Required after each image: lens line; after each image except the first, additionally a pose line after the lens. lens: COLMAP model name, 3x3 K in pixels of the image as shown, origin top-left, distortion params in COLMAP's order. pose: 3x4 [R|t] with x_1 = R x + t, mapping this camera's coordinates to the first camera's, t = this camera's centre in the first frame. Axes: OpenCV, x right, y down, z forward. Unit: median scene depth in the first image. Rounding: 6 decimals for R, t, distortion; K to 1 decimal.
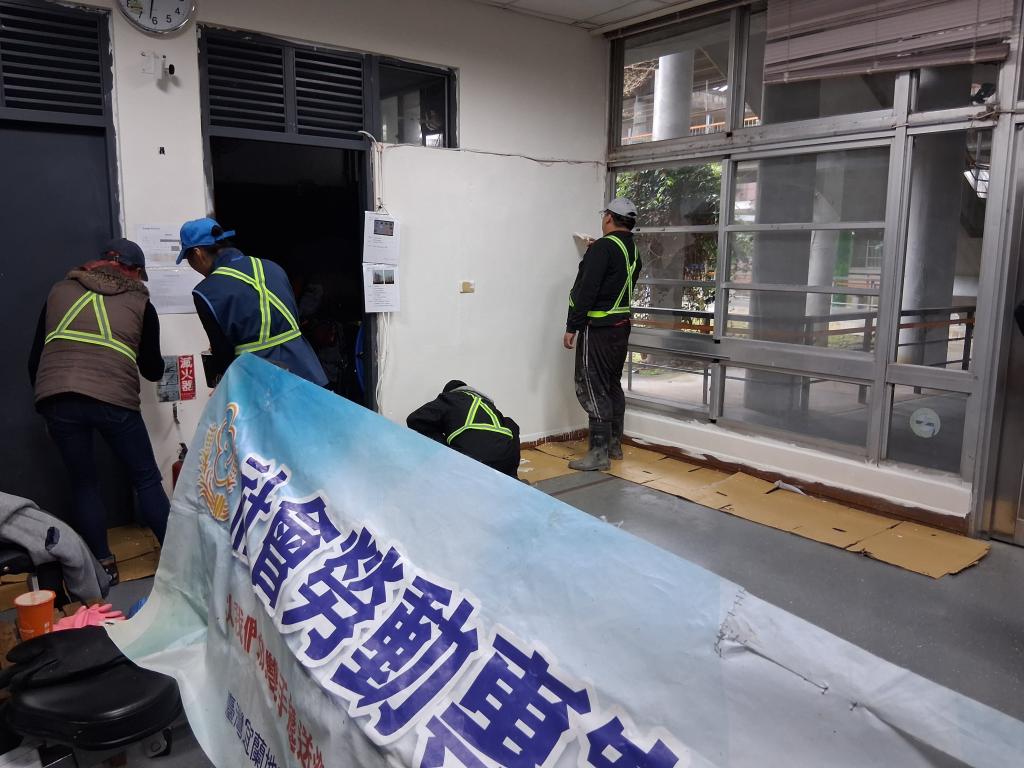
lens RADIAL K [[772.2, 0, 512.1], [0, 772.2, 381.0], [0, 0, 1]] dist [-0.002021, -0.003410]
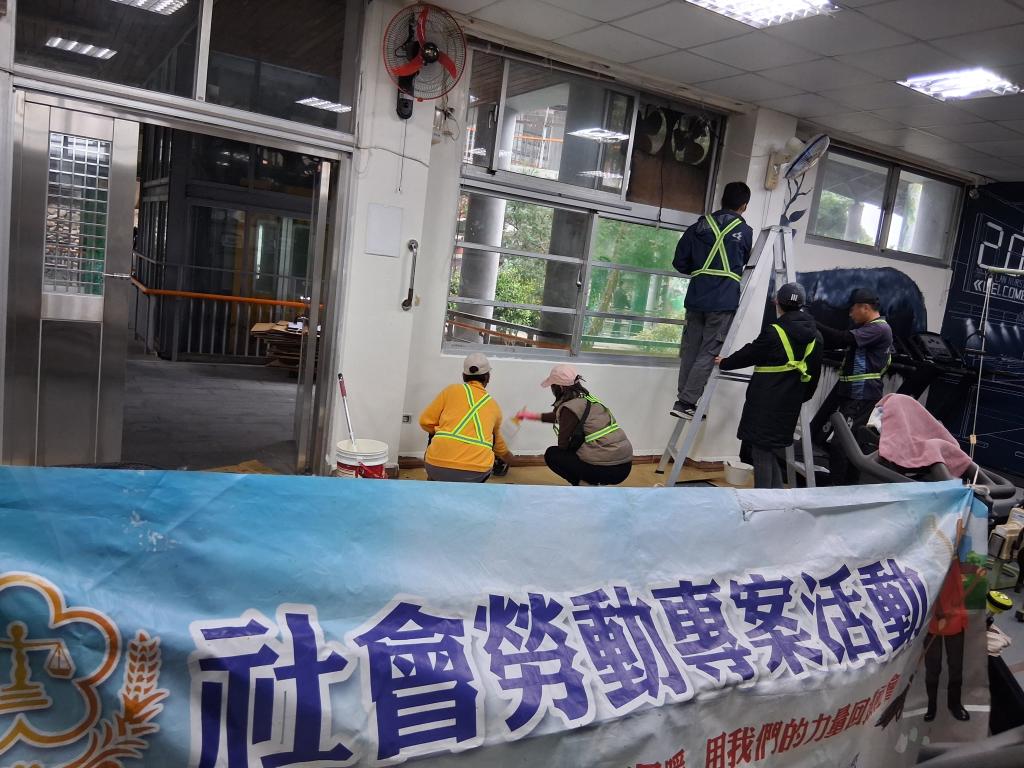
lens RADIAL K [[772.2, 0, 511.7], [0, 772.2, 383.1], [0, 0, 1]] dist [-0.002021, -0.003410]
pose [[0.091524, -0.155606, 0.983570, -1.196464], [0.034098, 0.987626, 0.153074, -0.229883], [-0.995219, 0.019528, 0.095697, 0.988080]]
